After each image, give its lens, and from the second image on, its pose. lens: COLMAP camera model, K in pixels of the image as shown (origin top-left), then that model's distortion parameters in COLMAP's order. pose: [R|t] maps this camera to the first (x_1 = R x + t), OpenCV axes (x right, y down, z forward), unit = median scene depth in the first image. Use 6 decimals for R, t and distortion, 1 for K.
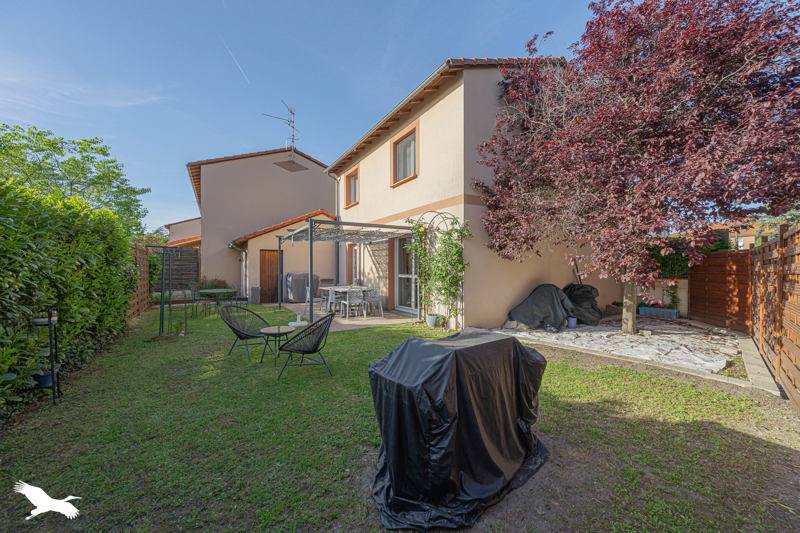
lens RADIAL K [[319.3, 0, 399.1], [0, 319.3, 268.8], [0, 0, 1]] dist [-0.001741, -0.000060]
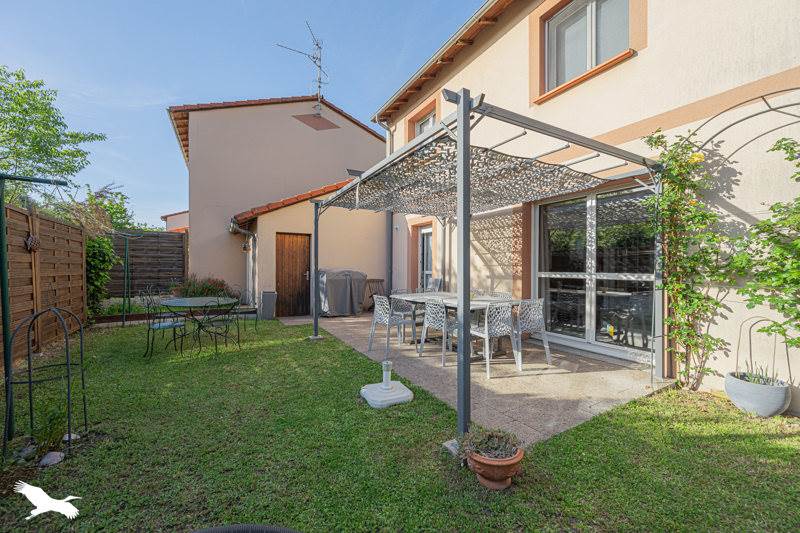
lens RADIAL K [[319.3, 0, 400.9], [0, 319.3, 267.8], [0, 0, 1]] dist [-0.001741, -0.000060]
pose [[0.999917, 0.003936, -0.012291, -0.184359], [-0.003943, 0.999992, -0.000535, 0.009832], [0.012289, 0.000583, 0.999924, 0.377360]]
